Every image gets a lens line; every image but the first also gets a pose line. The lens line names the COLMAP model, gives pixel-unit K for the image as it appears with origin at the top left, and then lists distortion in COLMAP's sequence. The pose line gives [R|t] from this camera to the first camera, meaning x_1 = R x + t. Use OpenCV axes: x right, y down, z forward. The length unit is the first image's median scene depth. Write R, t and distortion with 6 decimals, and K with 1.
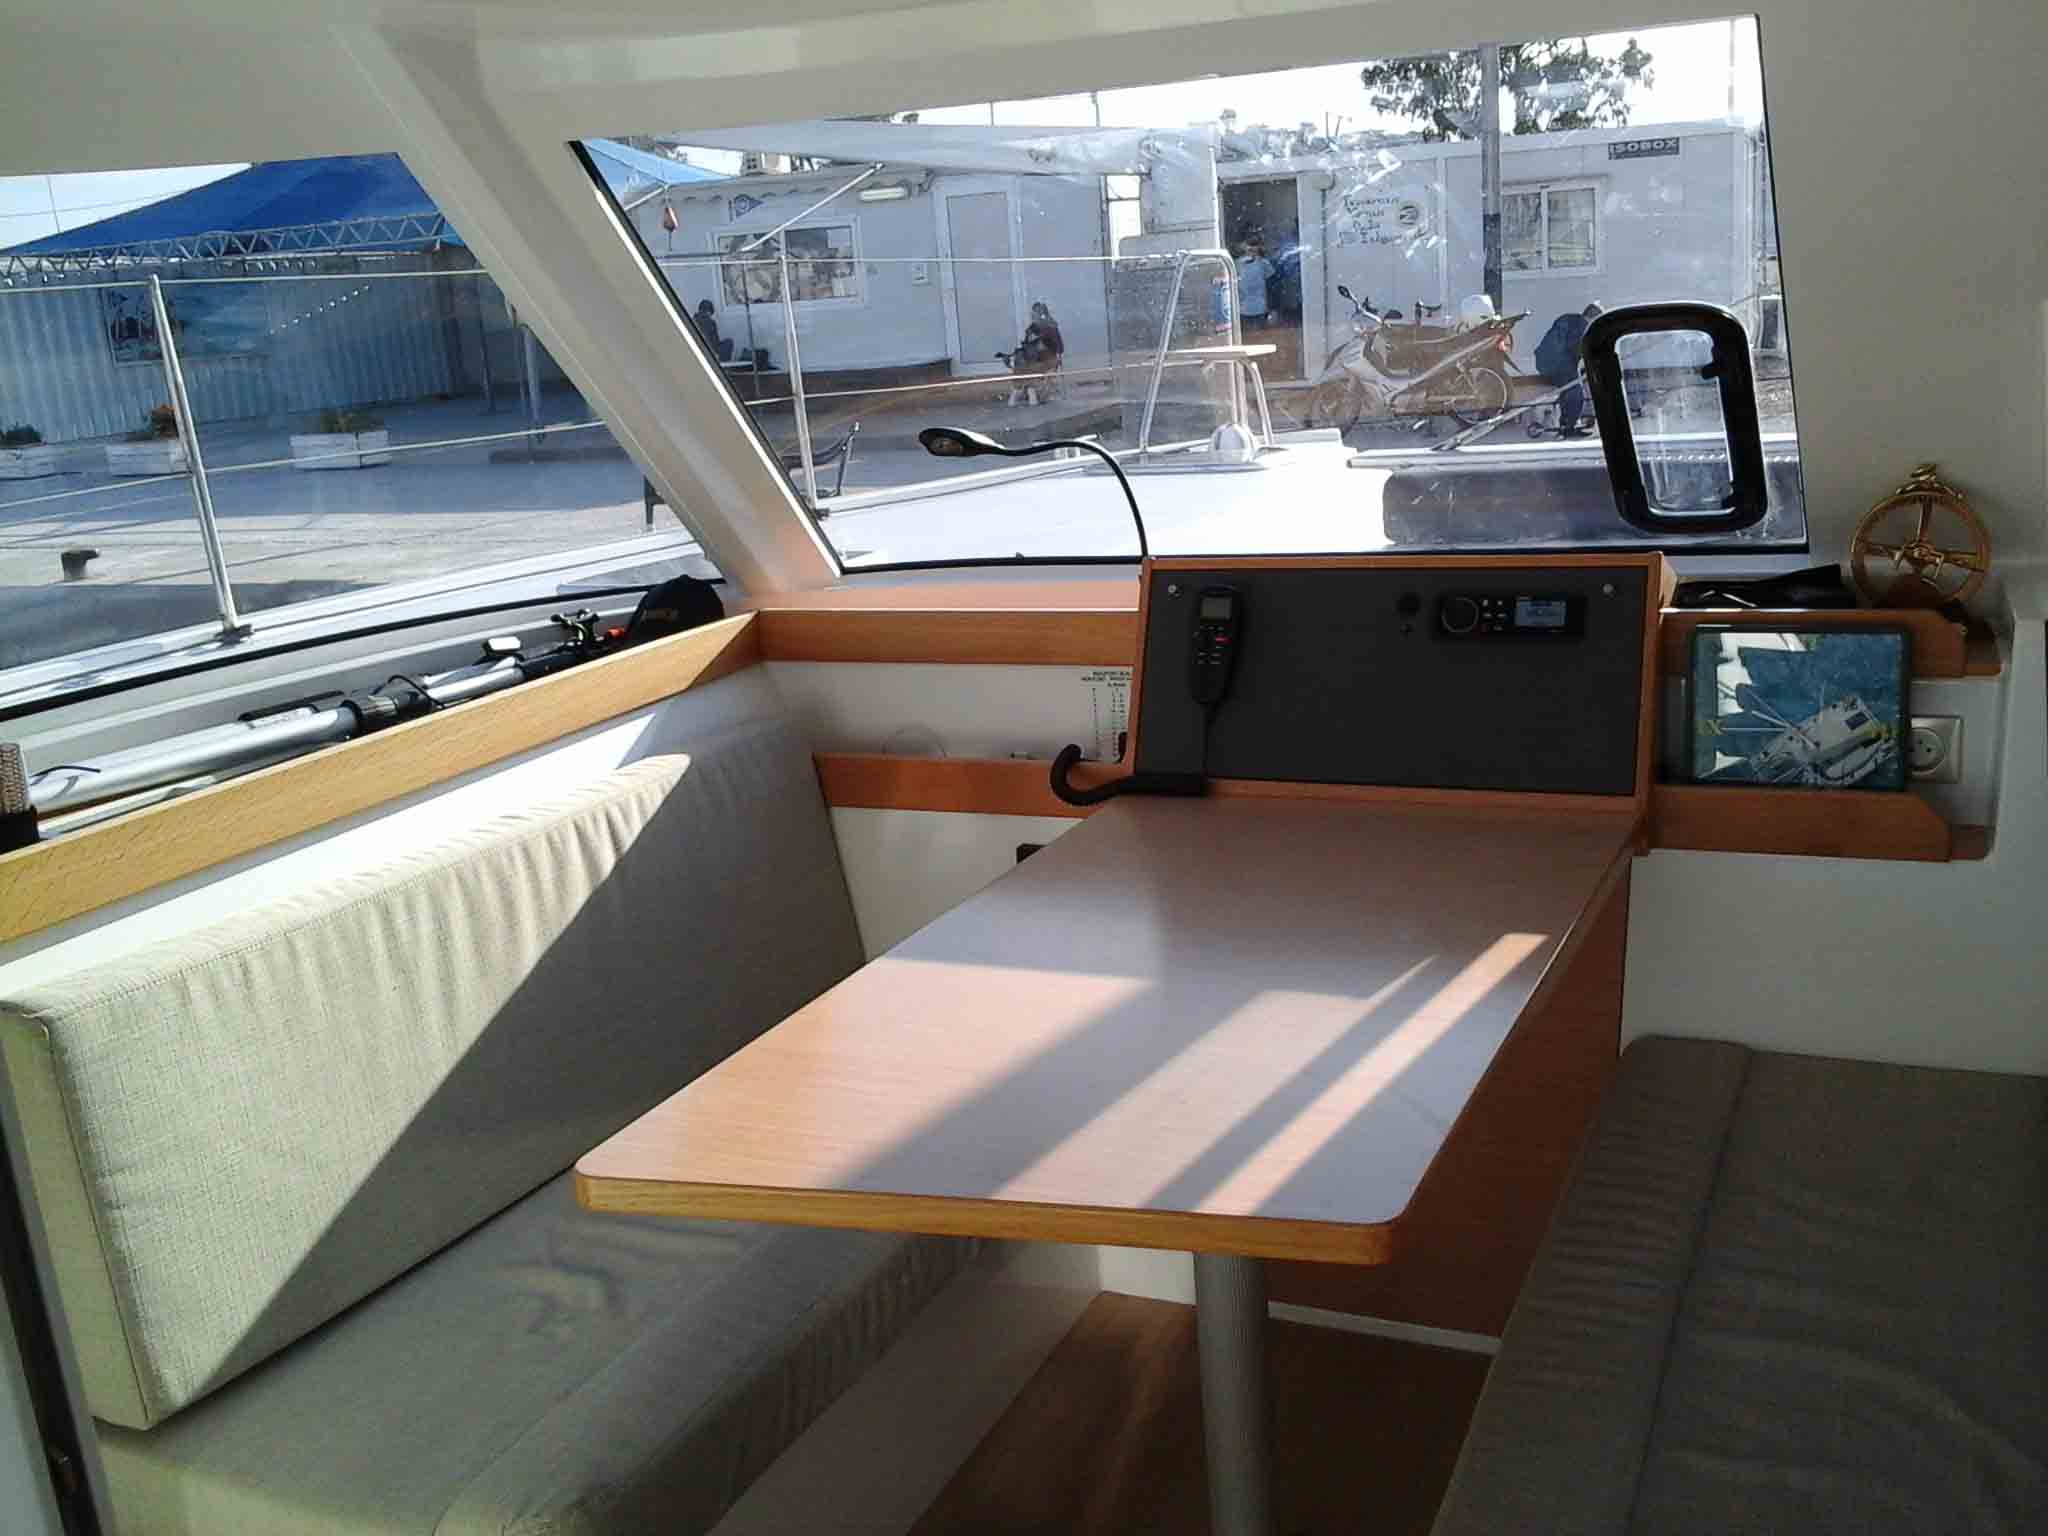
lens RADIAL K [[1939.2, 0, 1064.0], [0, 1939.2, 771.8], [0, 0, 1]] dist [0.079066, -0.000313]
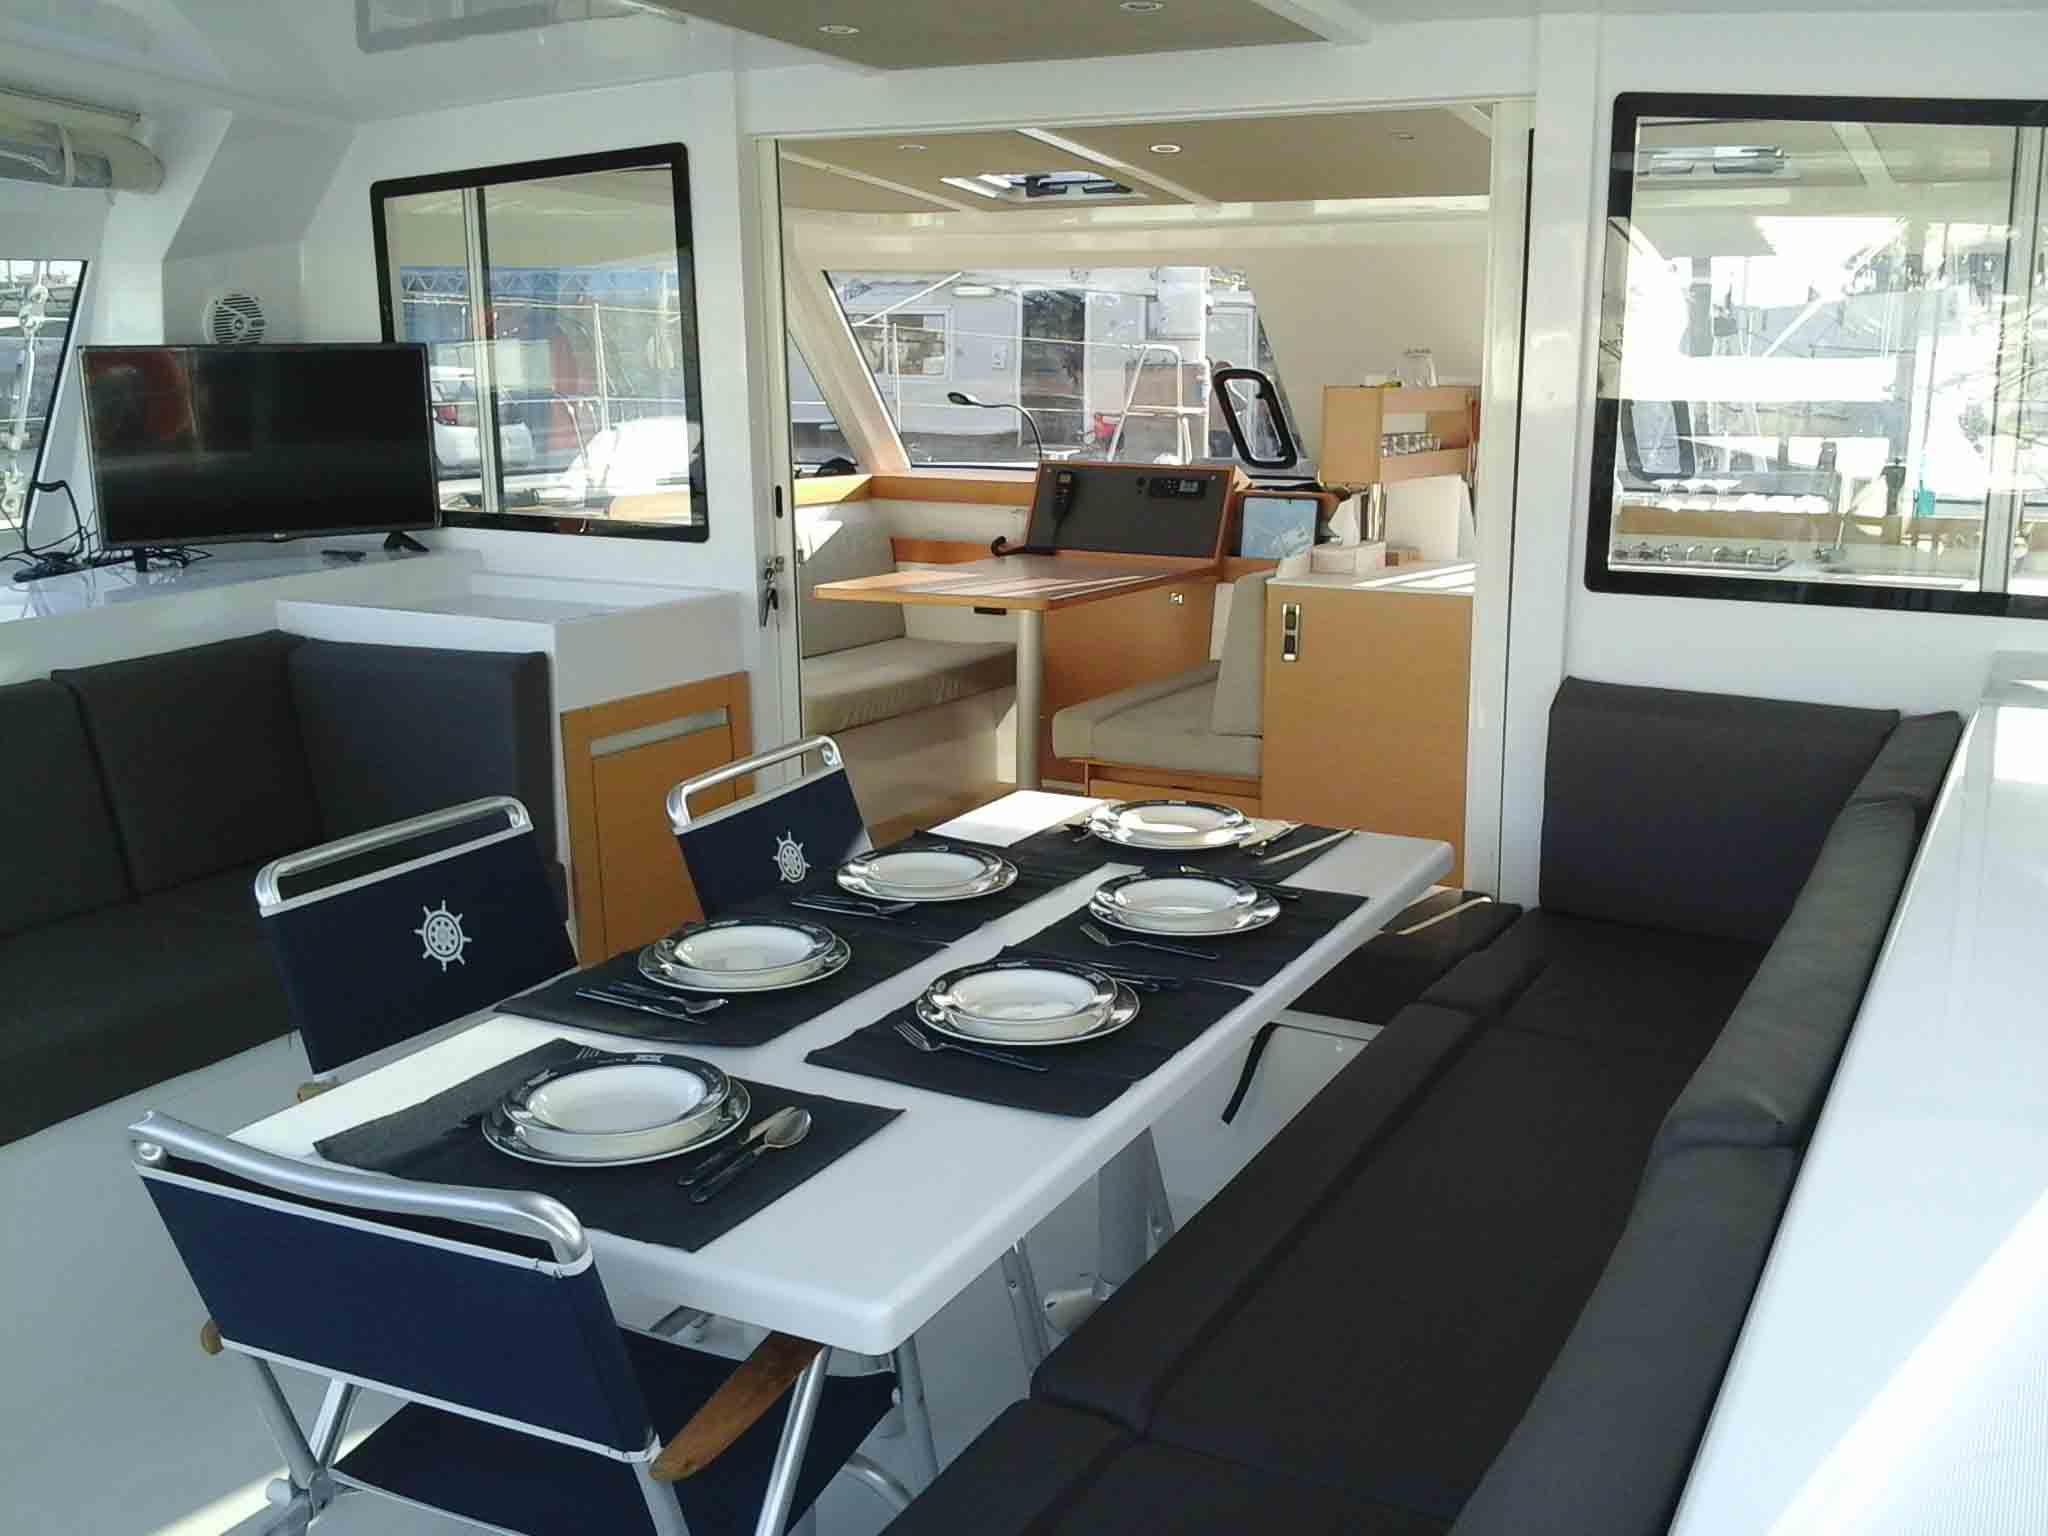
lens RADIAL K [[1980.2, 0, 1024.0], [0, 1980.2, 768.0], [0, 0, 1]] dist [0.040870, -0.173048]
pose [[0.994464, 0.092892, -0.049123, 0.176822], [-0.095401, 0.994108, -0.051463, 0.391739], [0.044053, 0.055864, 0.997466, -1.391812]]
